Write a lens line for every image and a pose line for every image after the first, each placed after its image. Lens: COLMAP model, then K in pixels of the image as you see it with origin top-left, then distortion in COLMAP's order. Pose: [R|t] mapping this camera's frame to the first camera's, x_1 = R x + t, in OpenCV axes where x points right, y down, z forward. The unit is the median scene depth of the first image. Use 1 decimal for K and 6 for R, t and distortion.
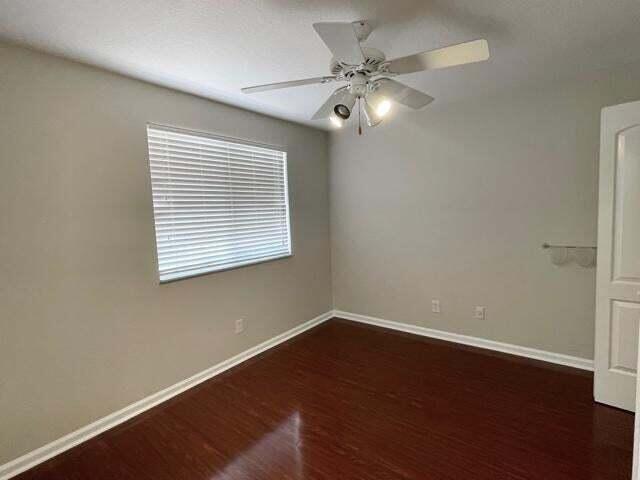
lens RADIAL K [[324.4, 0, 318.2], [0, 324.4, 239.5], [0, 0, 1]] dist [0.003681, -0.000033]
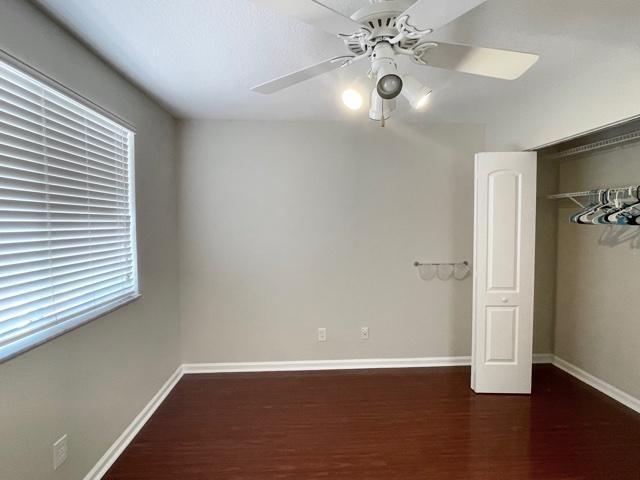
lens RADIAL K [[324.4, 0, 320.7], [0, 324.4, 238.6], [0, 0, 1]] dist [0.003681, -0.000033]
pose [[0.745231, 0.003845, 0.666796, -0.355640], [0.030995, 0.998703, -0.040400, -0.038085], [-0.666086, 0.050774, 0.744145, 0.432926]]
